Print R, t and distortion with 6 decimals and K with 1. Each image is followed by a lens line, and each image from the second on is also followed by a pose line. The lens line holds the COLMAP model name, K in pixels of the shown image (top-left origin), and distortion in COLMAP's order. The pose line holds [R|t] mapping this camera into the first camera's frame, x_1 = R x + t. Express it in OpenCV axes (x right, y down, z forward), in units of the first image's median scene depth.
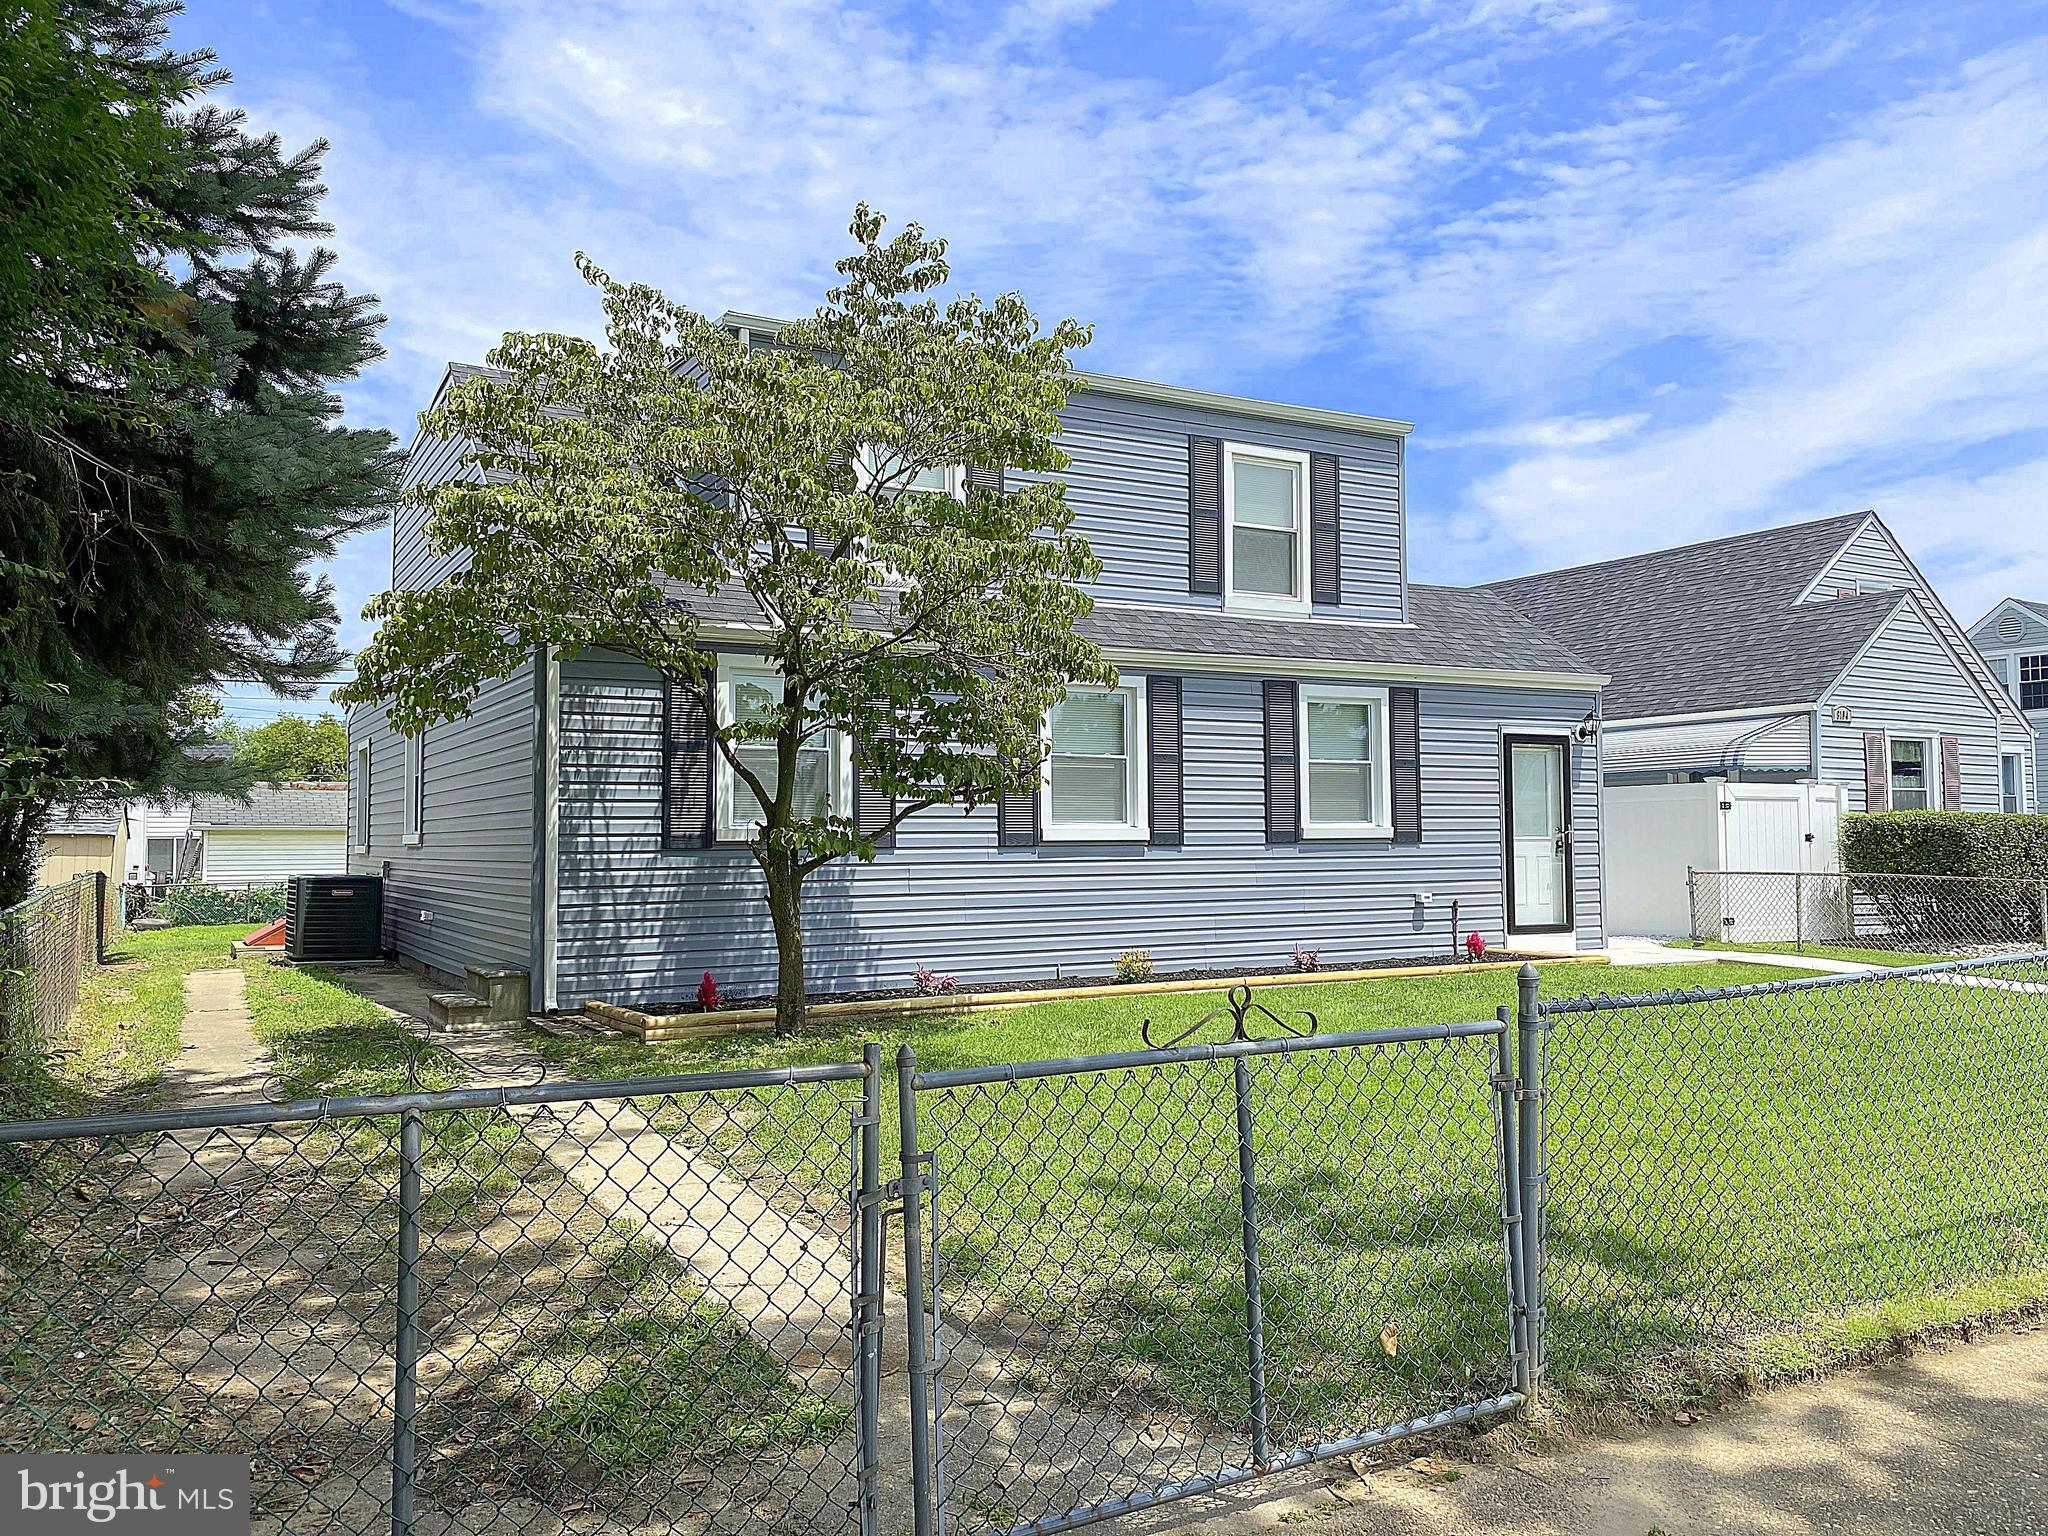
lens RADIAL K [[1528.1, 0, 1024.0], [0, 1528.1, 768.0], [0, 0, 1]] dist [0.027448, -0.001329]
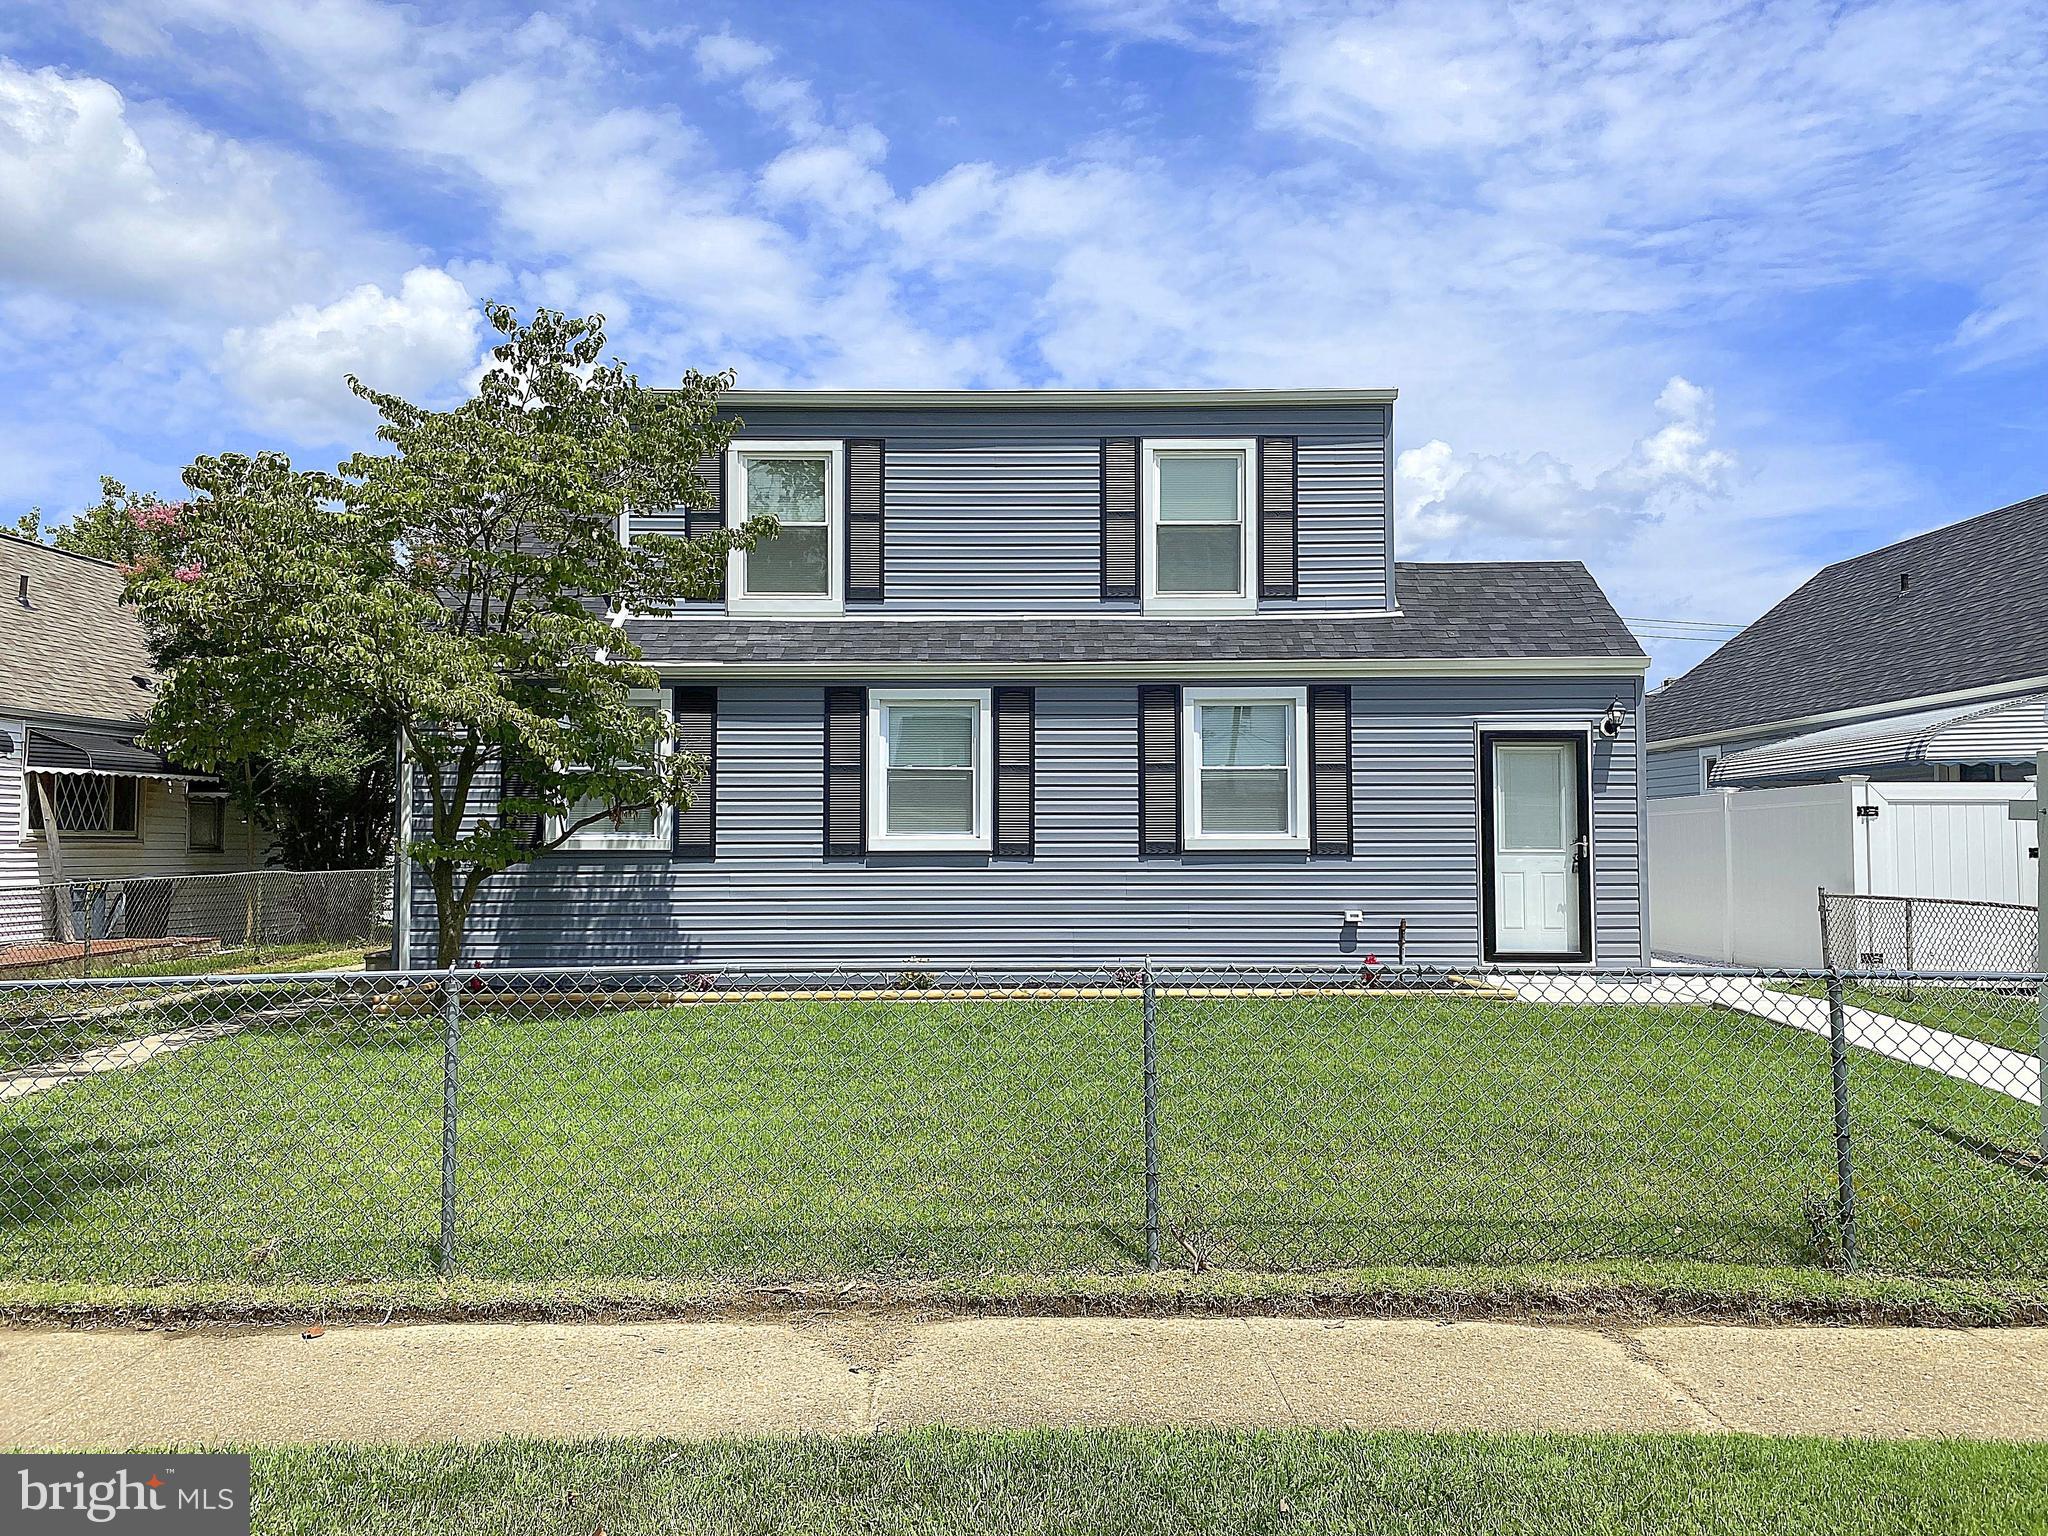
lens RADIAL K [[1624.0, 0, 1024.0], [0, 1624.0, 768.0], [0, 0, 1]] dist [0.032456, -0.005536]
pose [[0.881183, -0.023492, -0.472191, 0.544434], [0.017835, 0.999706, -0.016454, 0.009622], [0.472439, 0.006078, 0.881343, 0.061680]]
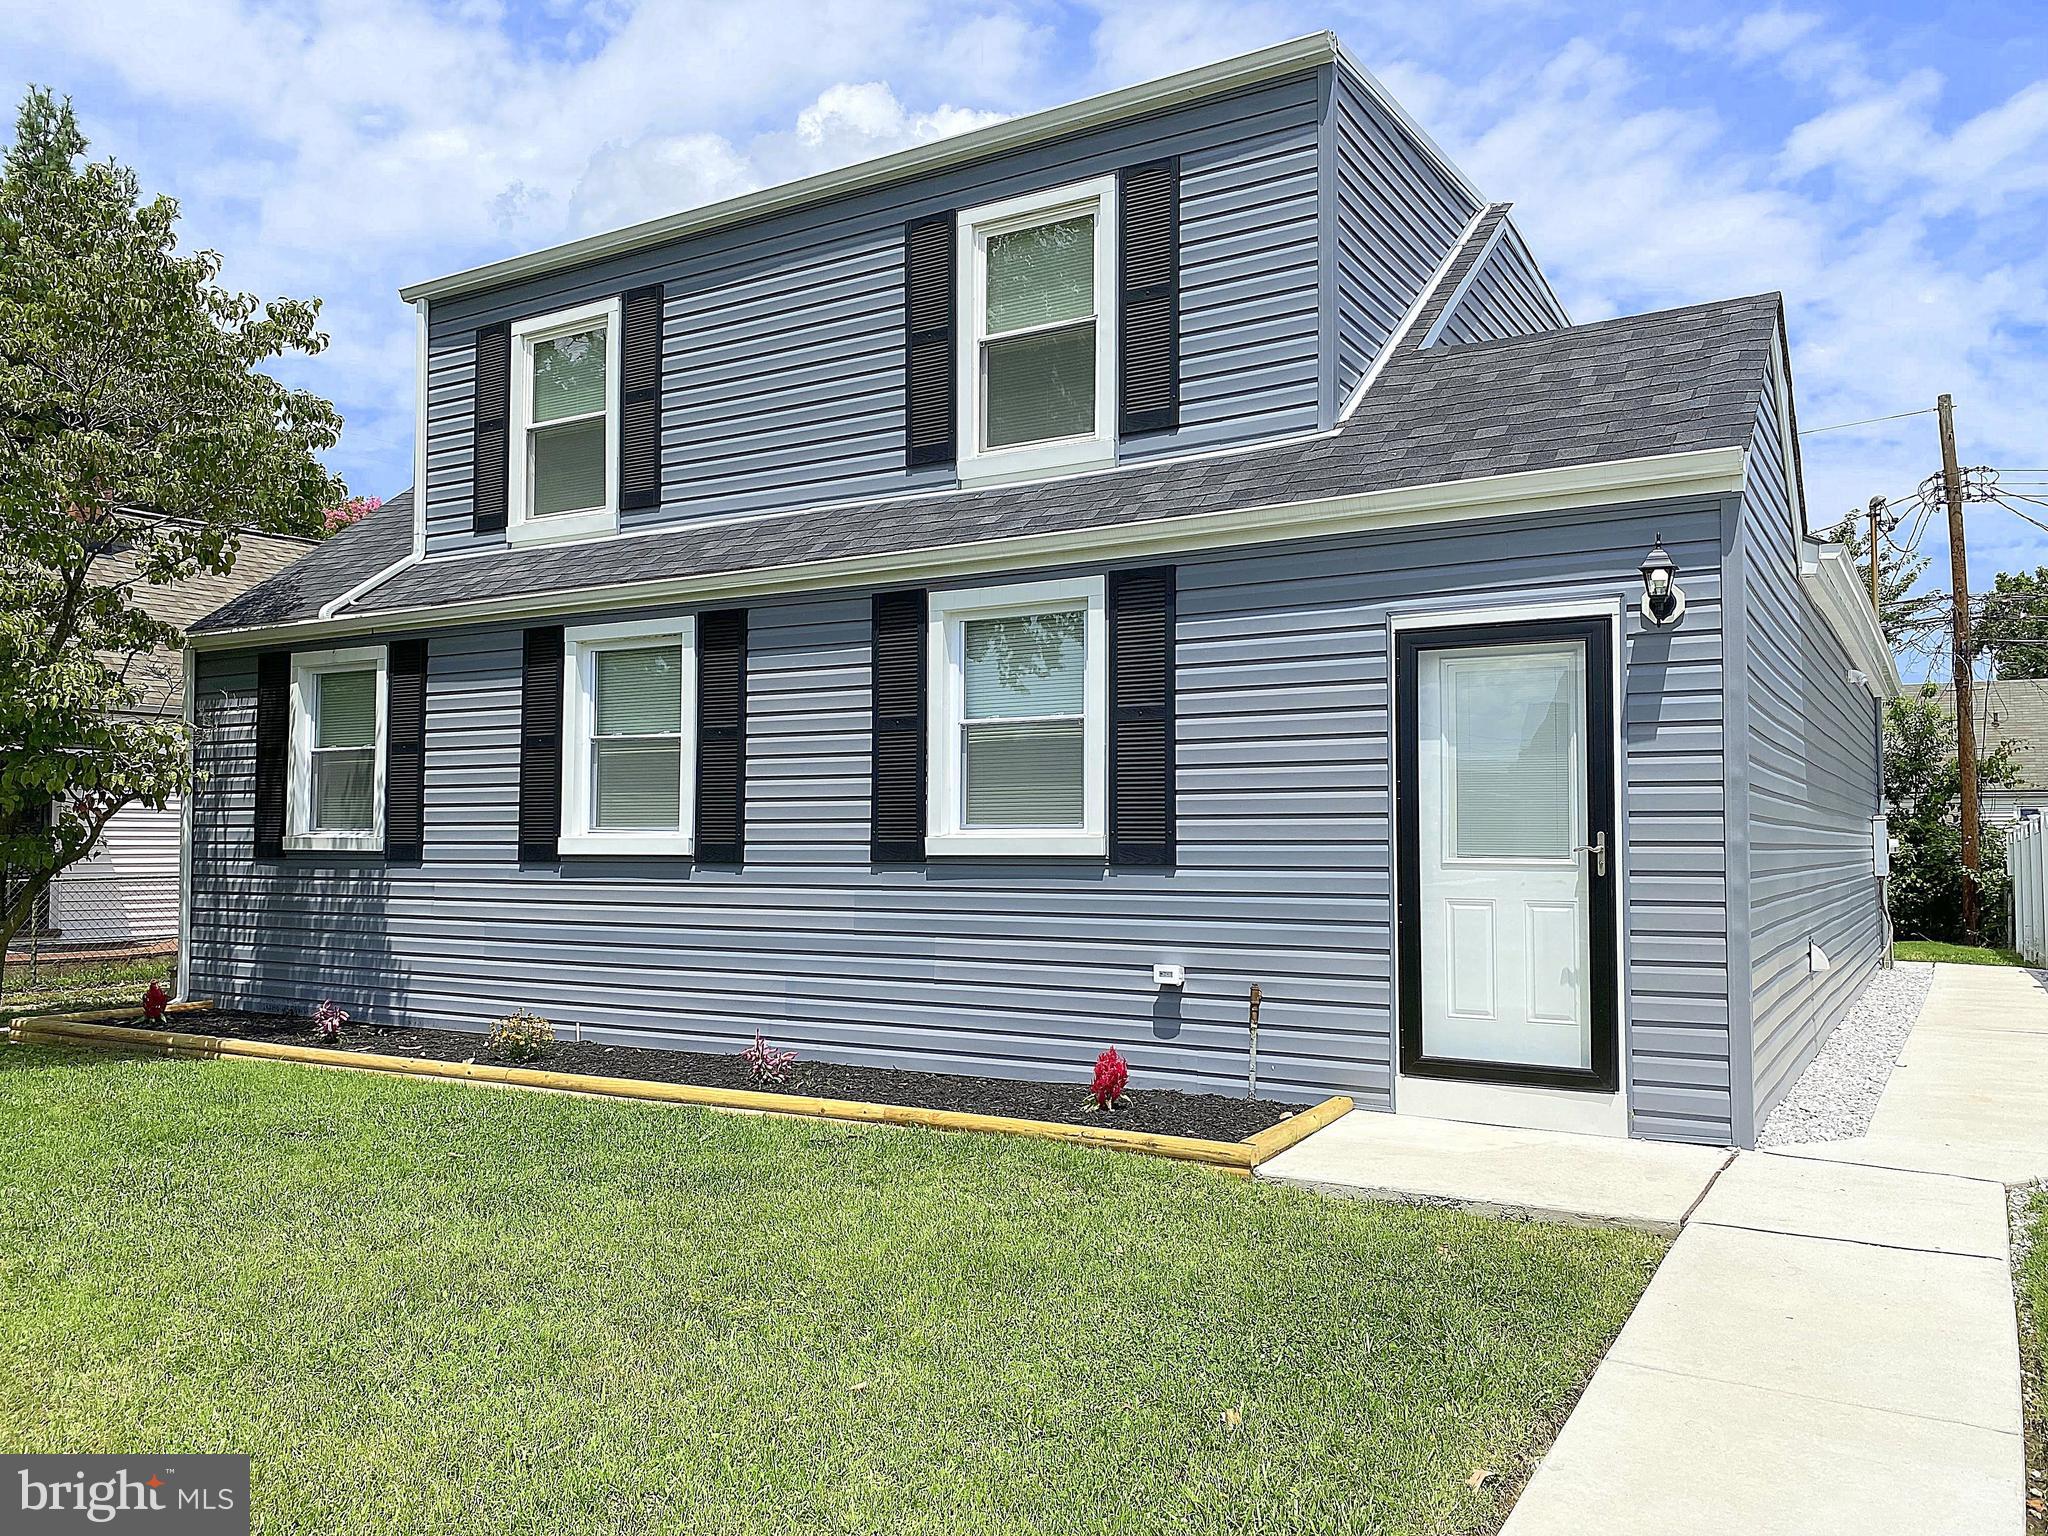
lens RADIAL K [[1624.0, 0, 1024.0], [0, 1624.0, 768.0], [0, 0, 1]] dist [0.032456, -0.005536]
pose [[0.490969, -0.035131, -0.870469, 0.708860], [0.032701, 0.999226, -0.021883, 0.026394], [0.870563, -0.017721, 0.491737, 0.693541]]
